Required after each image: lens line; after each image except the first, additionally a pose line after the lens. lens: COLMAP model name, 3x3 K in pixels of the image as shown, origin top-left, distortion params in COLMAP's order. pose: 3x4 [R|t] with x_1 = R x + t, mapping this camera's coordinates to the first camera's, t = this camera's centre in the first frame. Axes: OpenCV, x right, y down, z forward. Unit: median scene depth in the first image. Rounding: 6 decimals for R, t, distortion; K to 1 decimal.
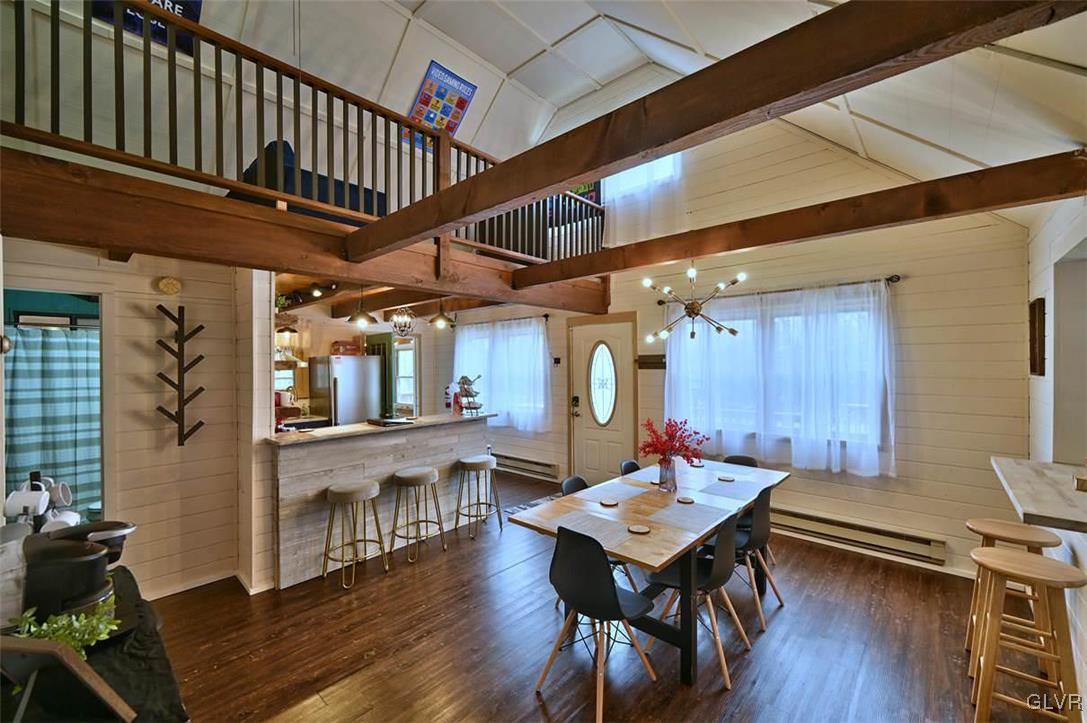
lens RADIAL K [[436.0, 0, 544.1], [0, 436.0, 362.7], [0, 0, 1]] dist [-0.016628, -0.000079]
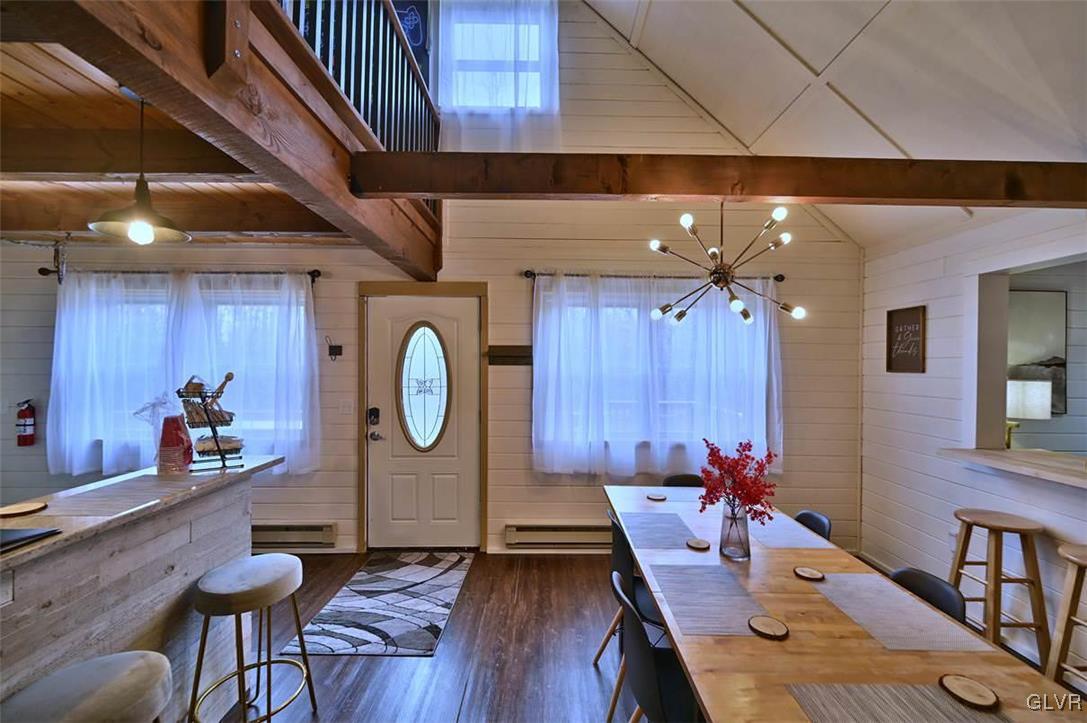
lens RADIAL K [[436.0, 0, 549.9], [0, 436.0, 362.9], [0, 0, 1]] dist [-0.016628, -0.000079]
pose [[0.733986, 0.015381, 0.678990, -0.184698], [-0.015796, 0.999860, -0.005574, 0.013281], [-0.678980, -0.006634, 0.734126, 0.408748]]
